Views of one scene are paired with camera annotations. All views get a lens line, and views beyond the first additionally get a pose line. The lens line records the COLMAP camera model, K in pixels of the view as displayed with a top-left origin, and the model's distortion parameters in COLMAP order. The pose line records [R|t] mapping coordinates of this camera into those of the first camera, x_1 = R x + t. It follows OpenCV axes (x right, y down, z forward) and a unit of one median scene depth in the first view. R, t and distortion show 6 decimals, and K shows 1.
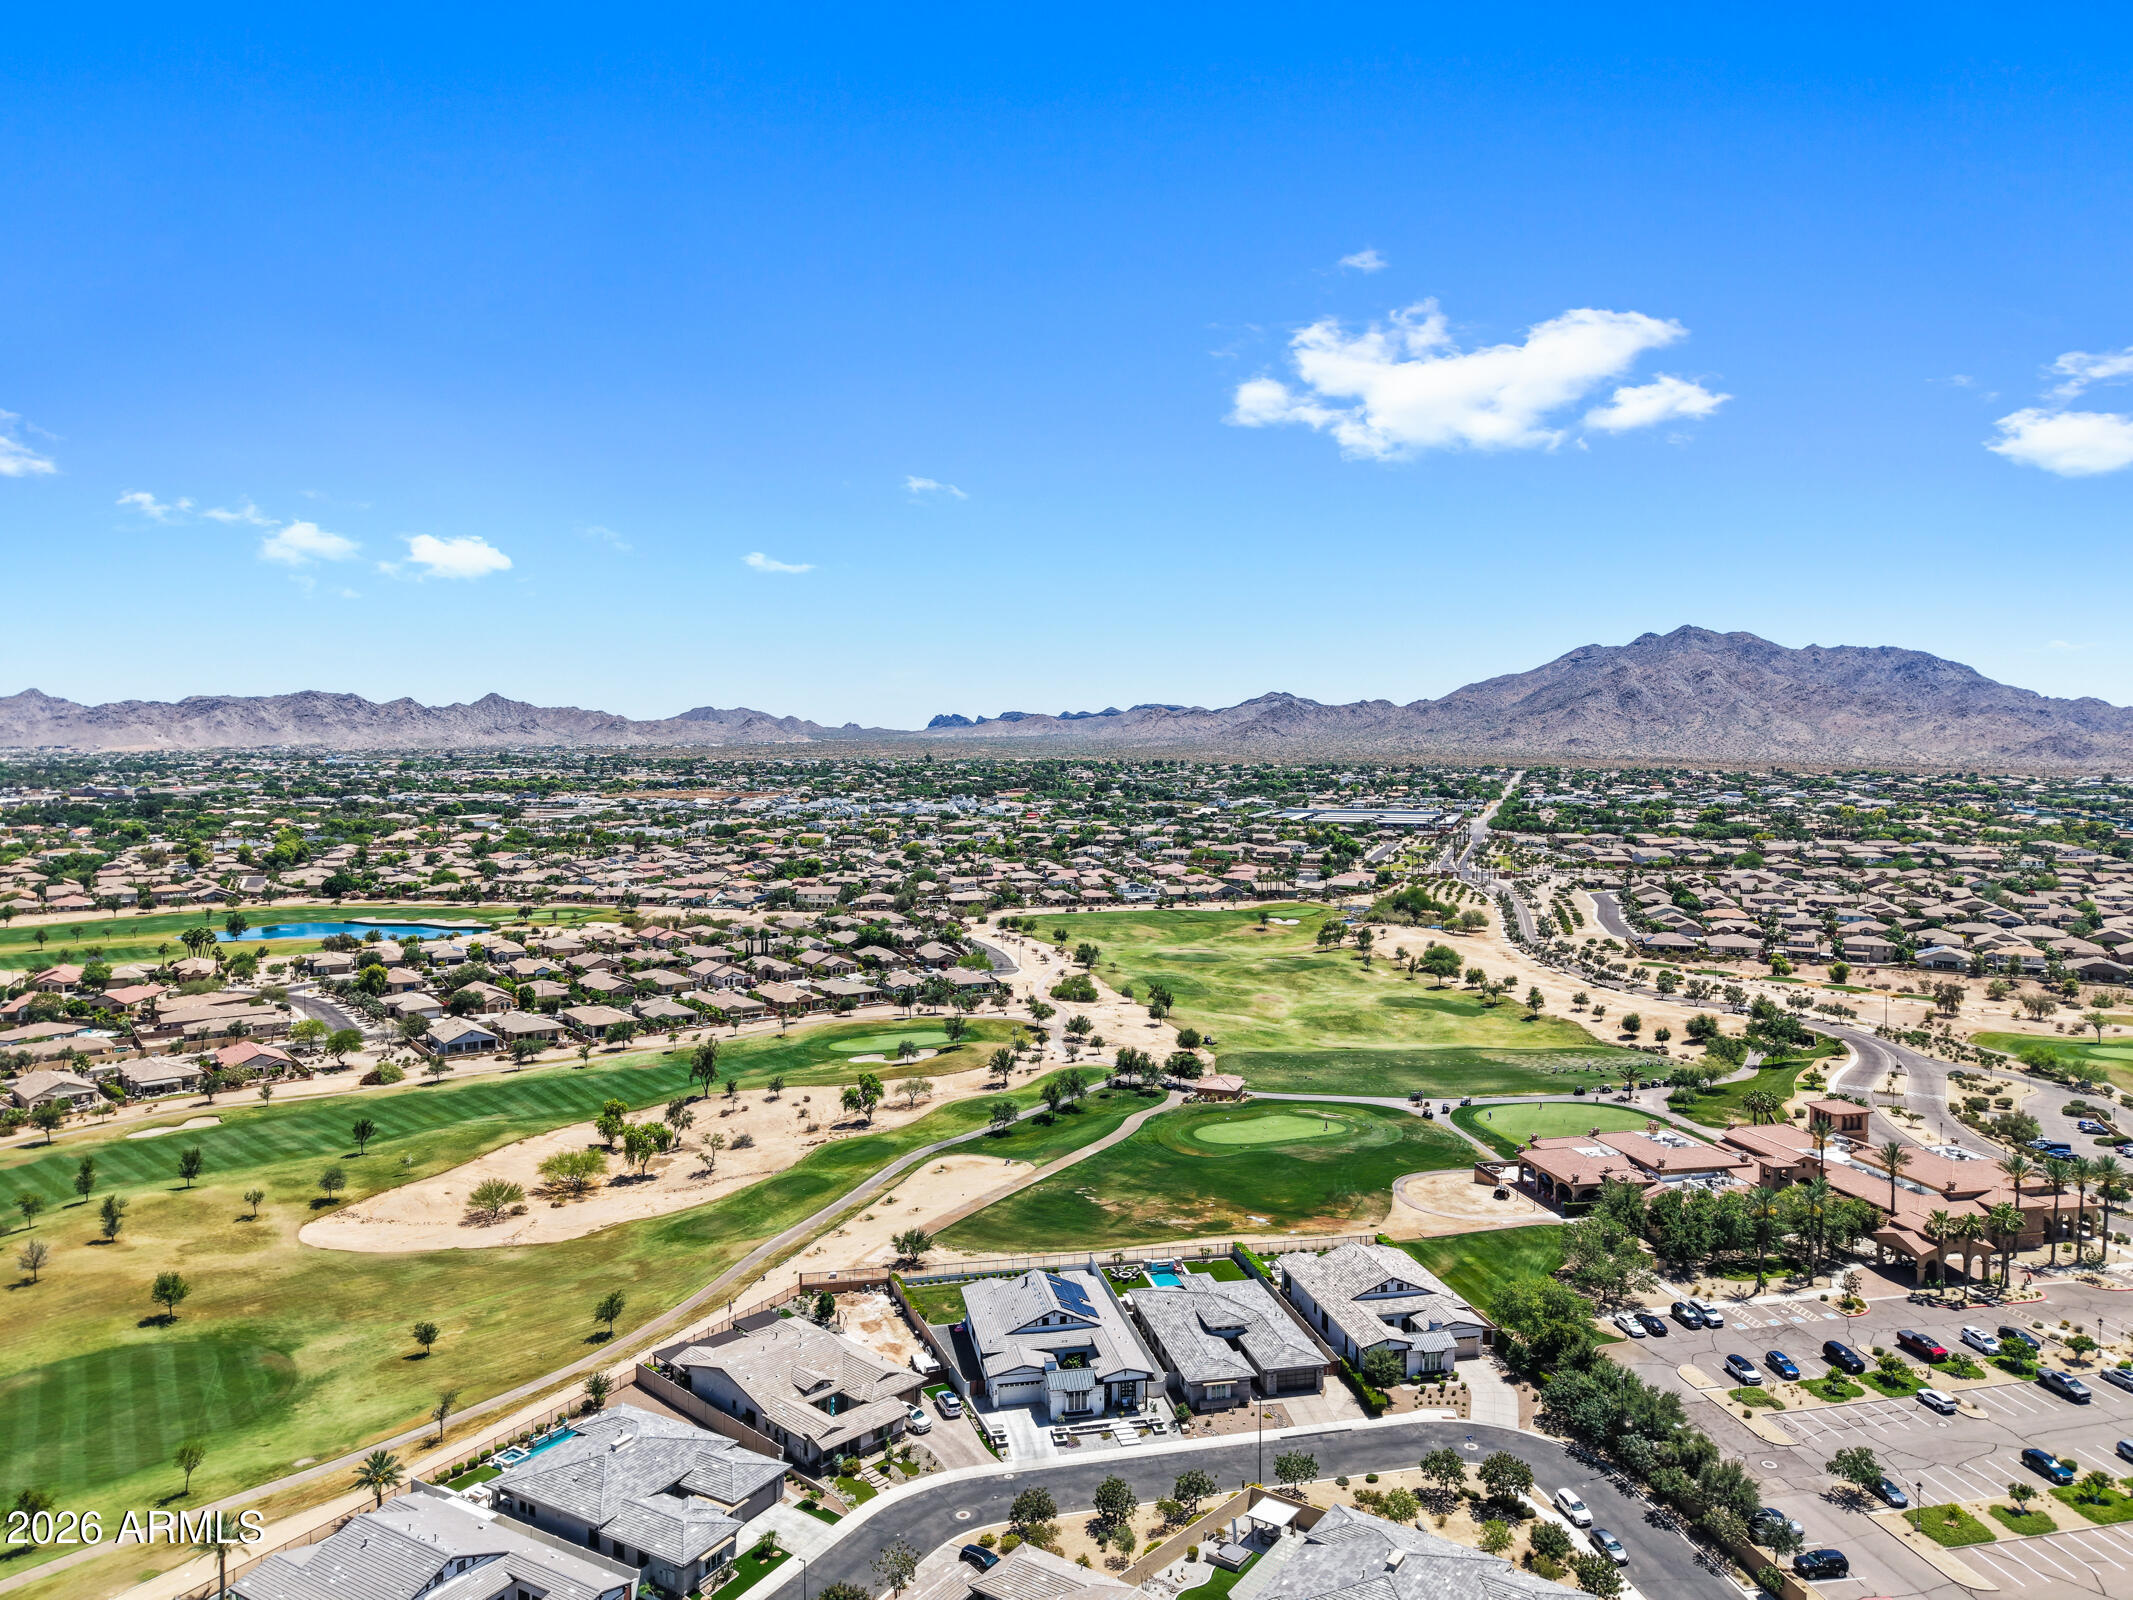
lens RADIAL K [[1488.3, 0, 1077.8], [0, 1488.3, 801.9], [0, 0, 1]] dist [0.012647, -0.002412]
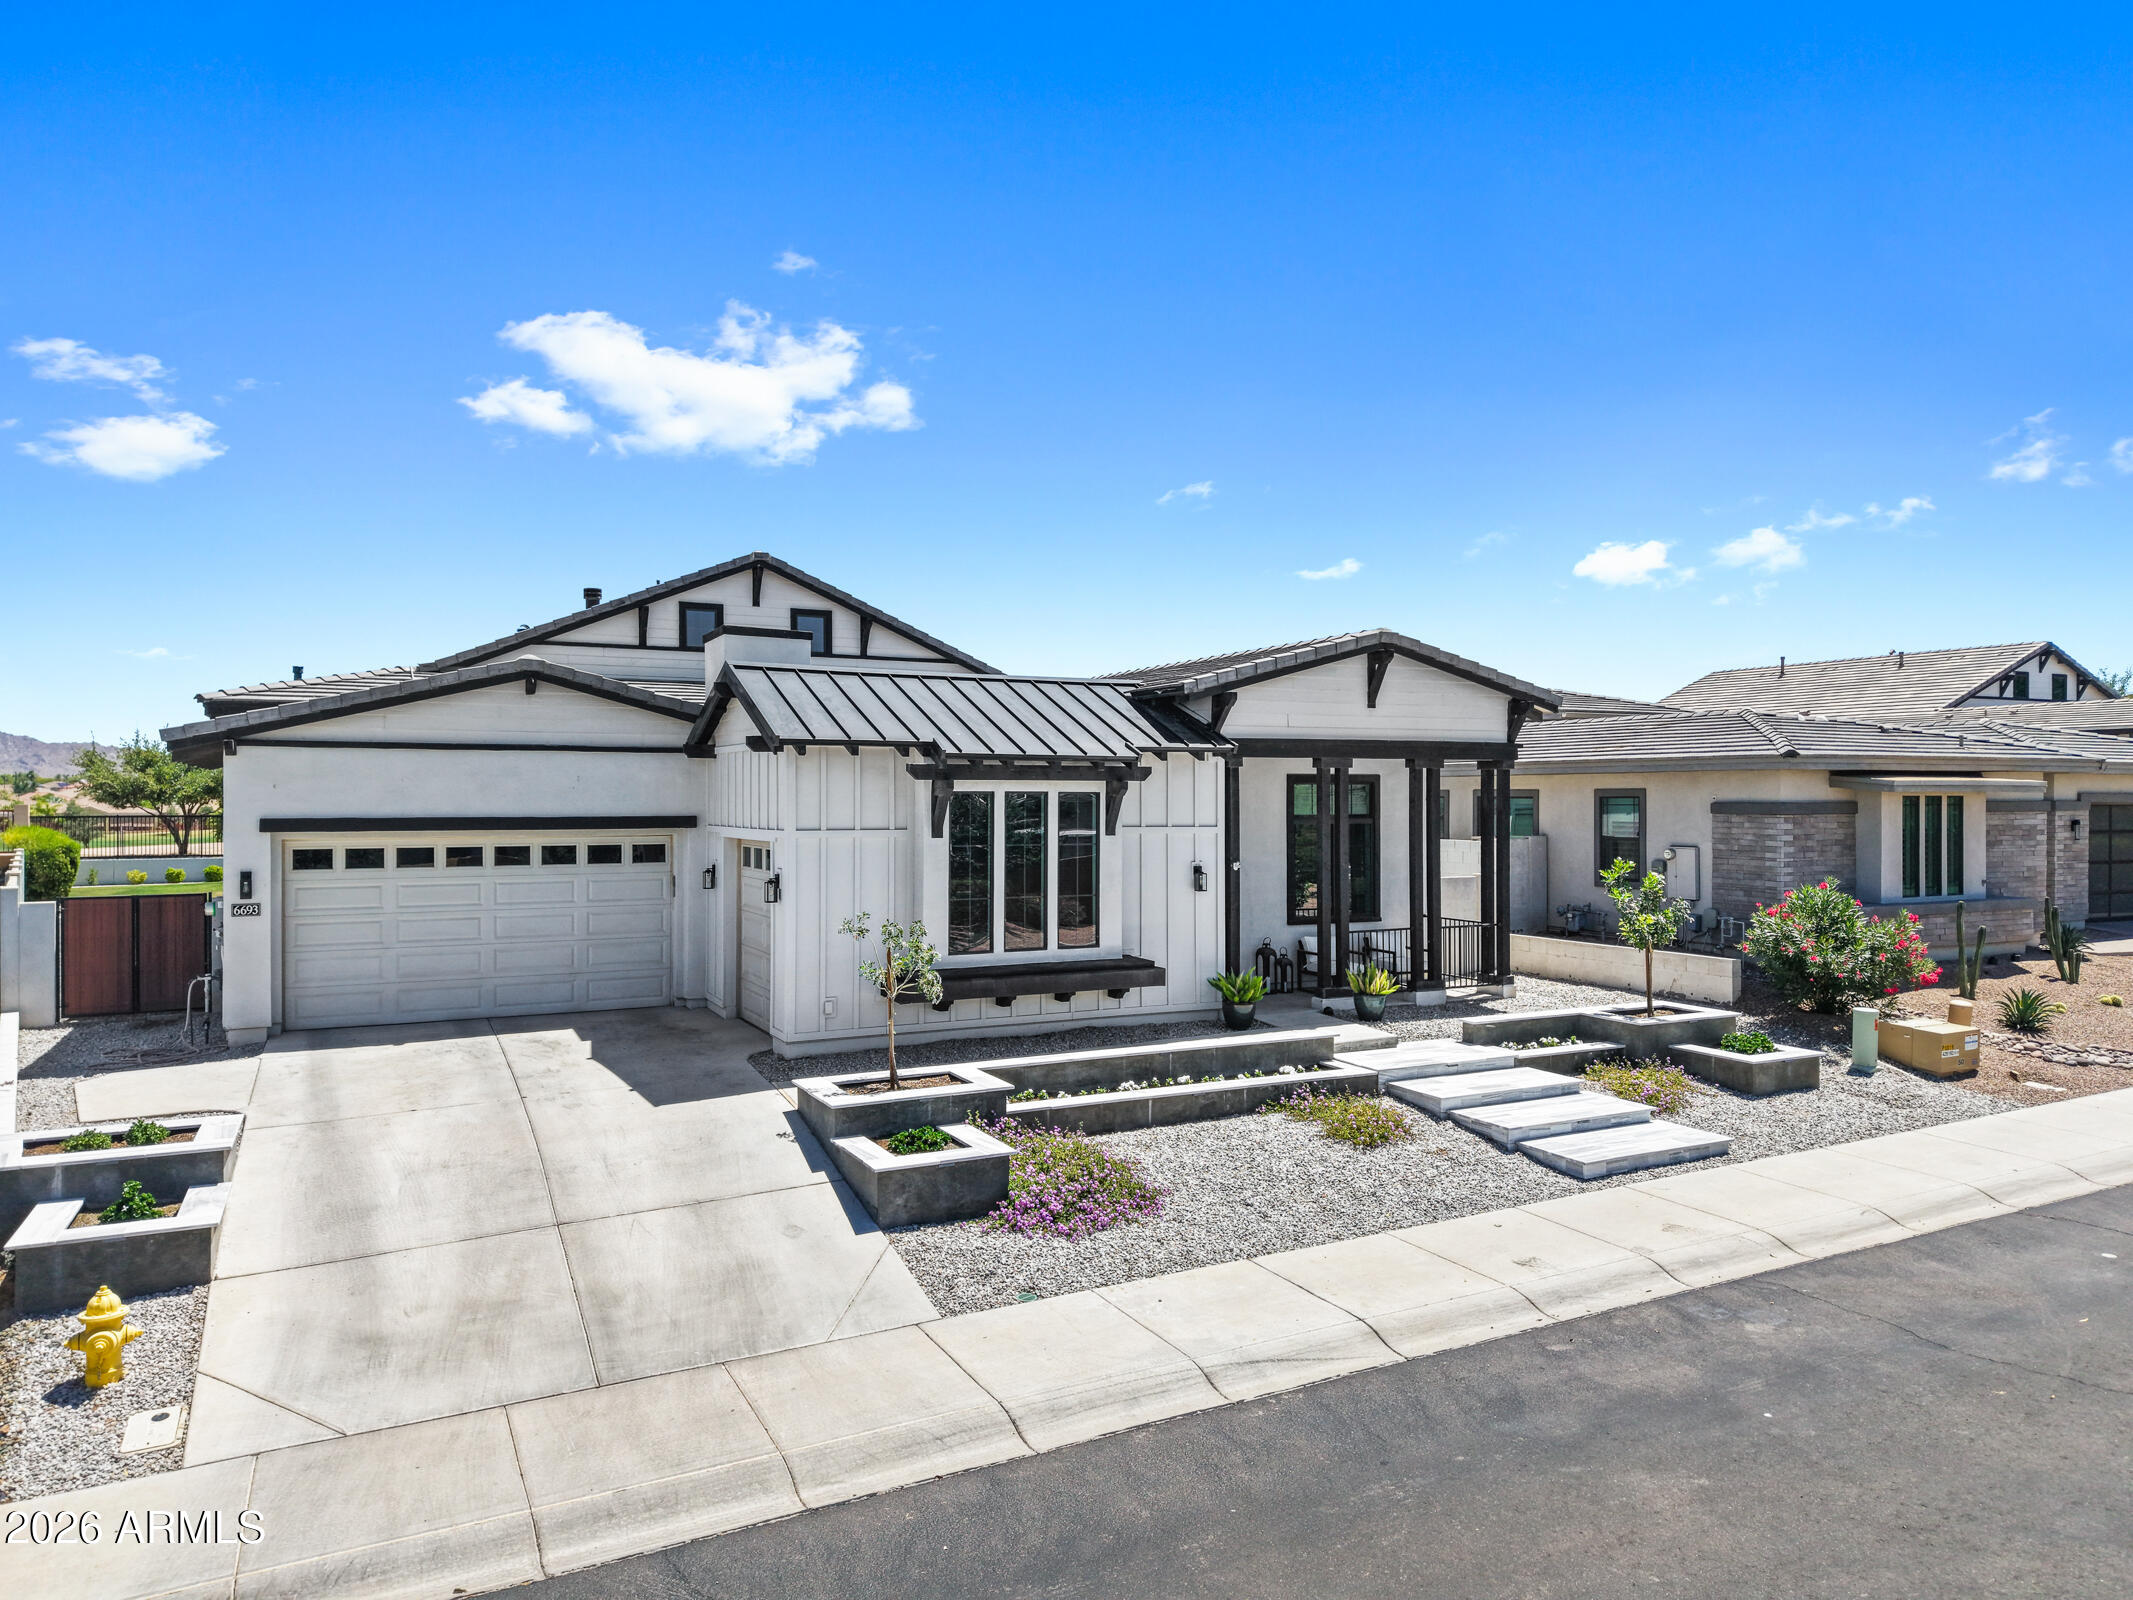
lens RADIAL K [[1475.5, 0, 1096.2], [0, 1475.5, 801.1], [0, 0, 1]] dist [0.022733, -0.015897]
pose [[0.966375, -0.005972, 0.257066, -0.022719], [0.015881, 0.999208, -0.036489, 0.395949], [-0.256644, 0.039344, 0.965705, 0.883333]]
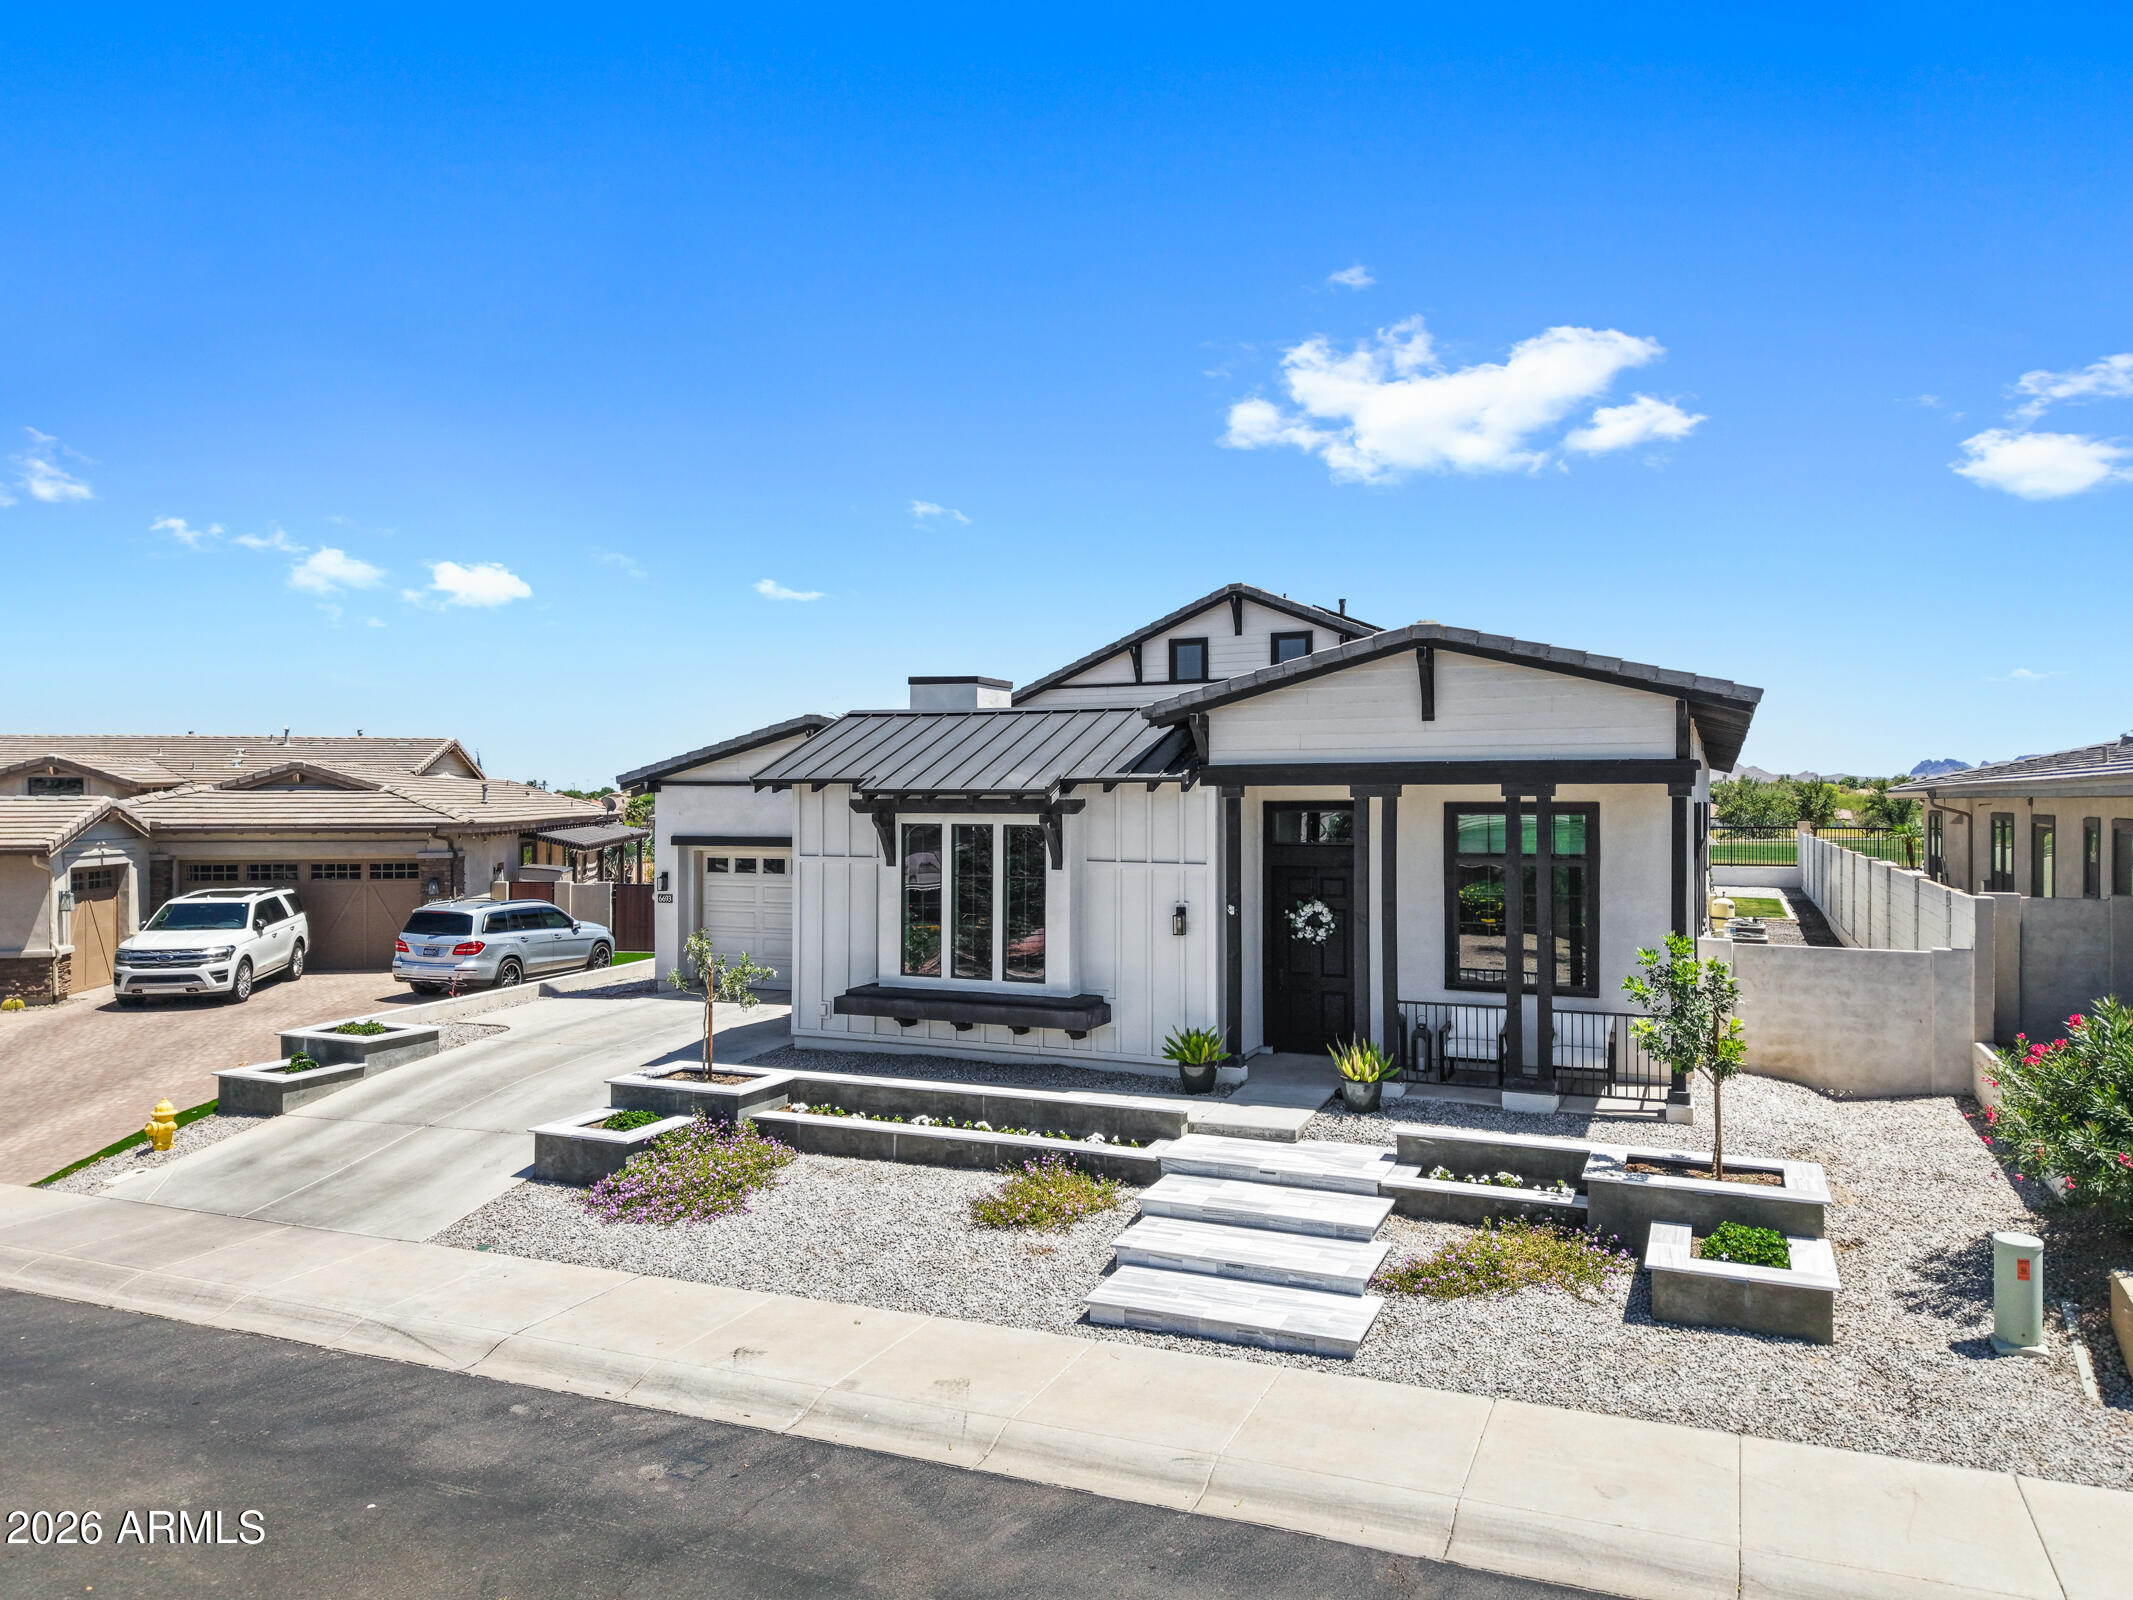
lens RADIAL K [[1460.1, 0, 1017.5], [0, 1460.1, 800.9], [0, 0, 1]] dist [0.024606, -0.016394]
pose [[0.795836, -0.003819, -0.605501, 0.069020], [-0.023392, 0.999040, -0.037045, 0.393467], [0.605061, 0.043646, 0.794982, 0.903326]]
